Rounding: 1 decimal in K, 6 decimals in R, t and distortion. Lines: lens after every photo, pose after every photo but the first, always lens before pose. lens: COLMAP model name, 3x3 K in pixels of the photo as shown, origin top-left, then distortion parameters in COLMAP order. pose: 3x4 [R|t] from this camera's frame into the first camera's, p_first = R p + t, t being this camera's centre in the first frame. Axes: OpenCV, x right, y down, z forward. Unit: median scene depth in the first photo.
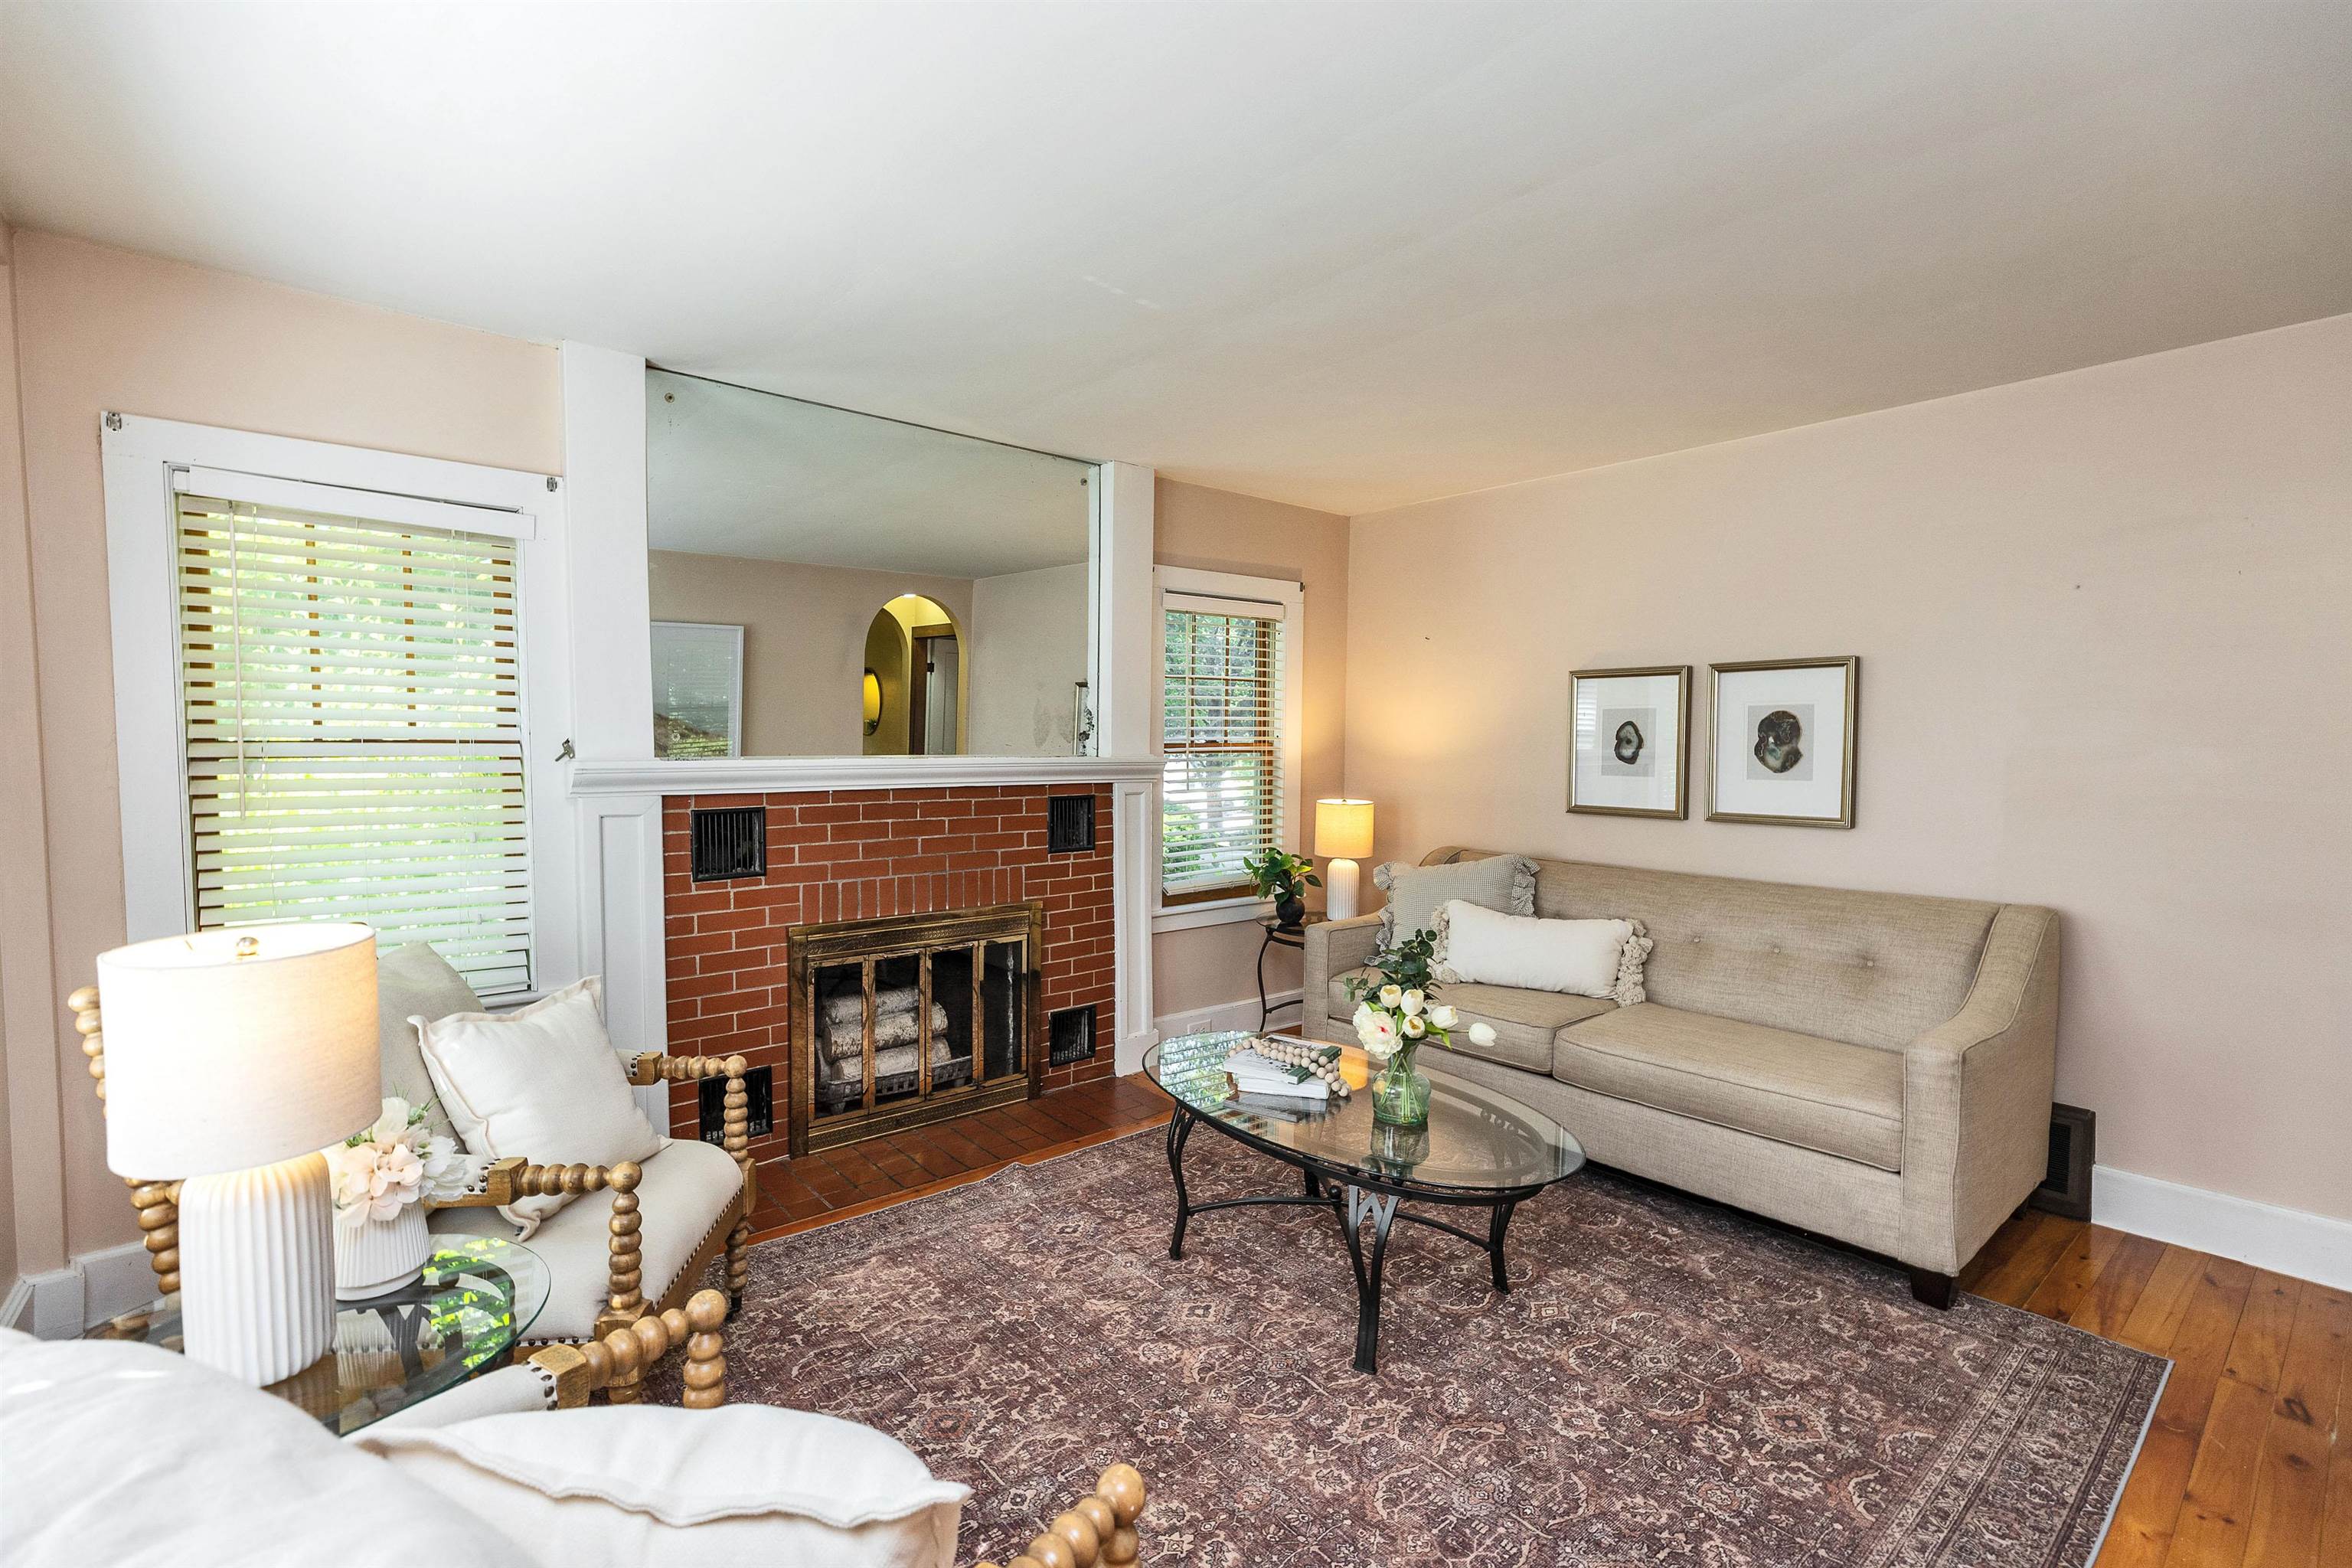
lens RADIAL K [[1032.0, 0, 1185.7], [0, 1032.0, 786.3], [0, 0, 1]] dist [0.001113, 0.000268]
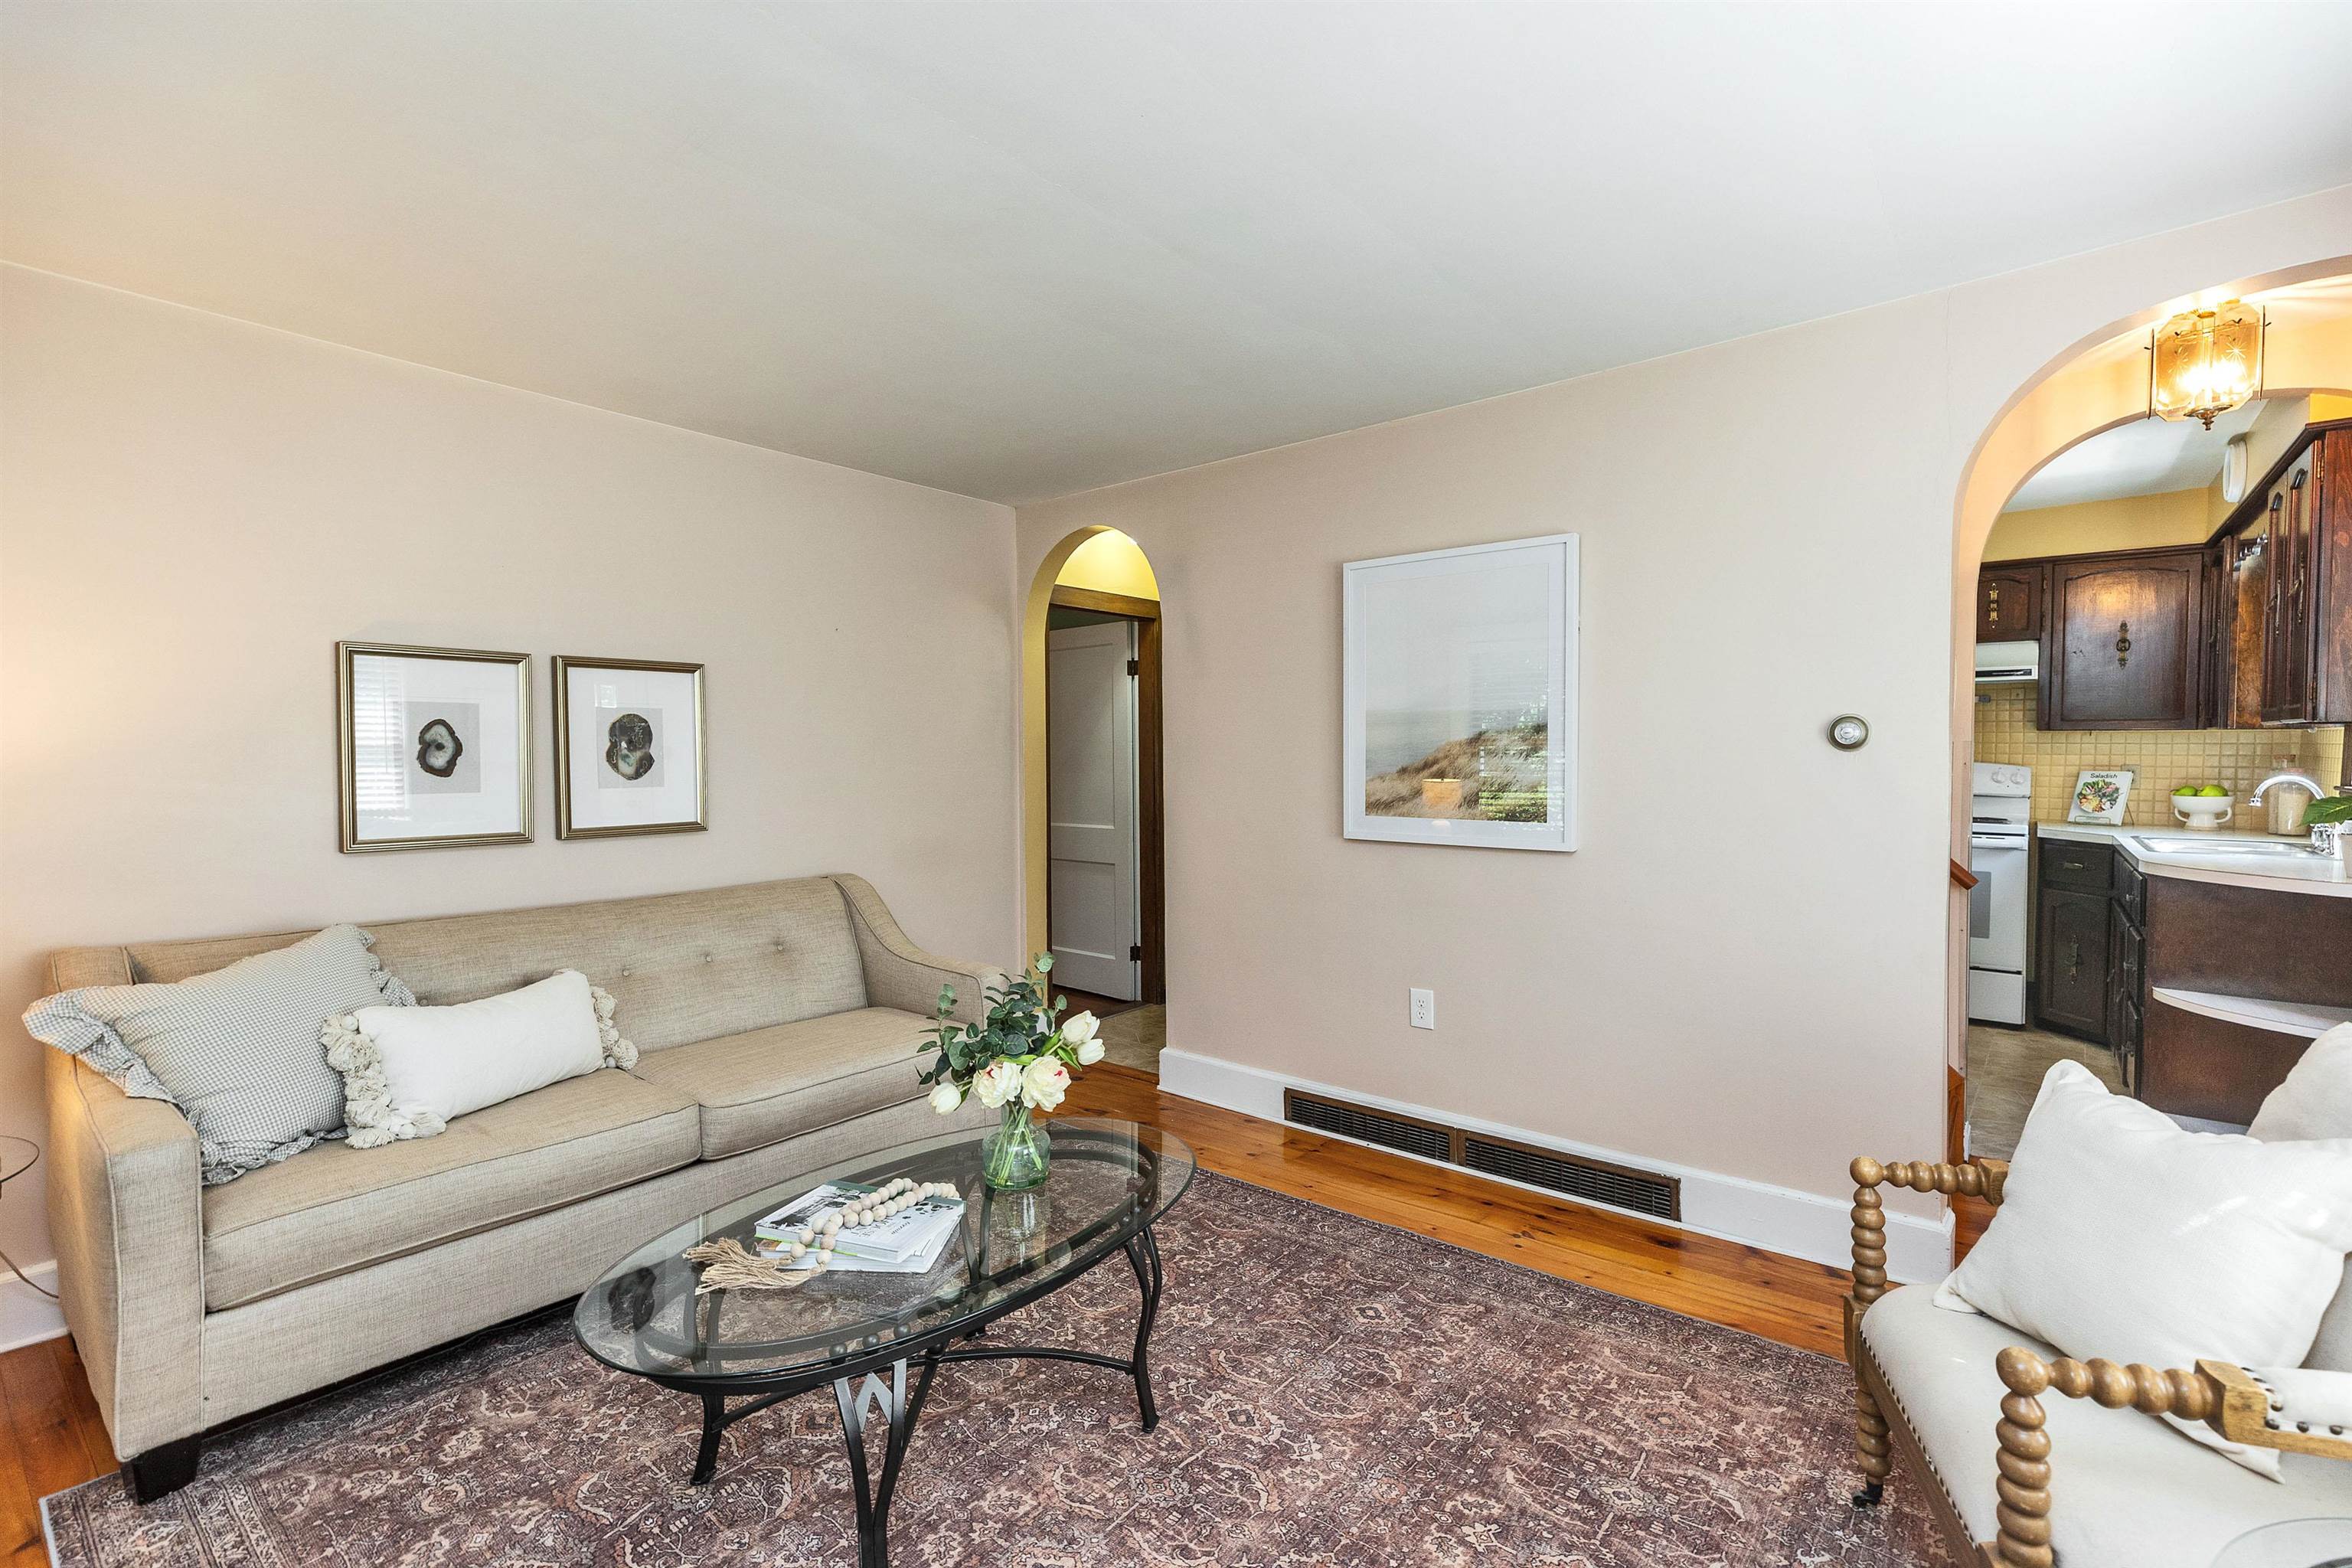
lens RADIAL K [[1032.0, 0, 1185.7], [0, 1032.0, 786.3], [0, 0, 1]] dist [0.001113, 0.000268]
pose [[-0.159172, -0.037277, 0.986547, -0.431545], [0.043452, 0.998054, 0.044722, -0.027313], [-0.986294, 0.049986, -0.157243, 0.649350]]
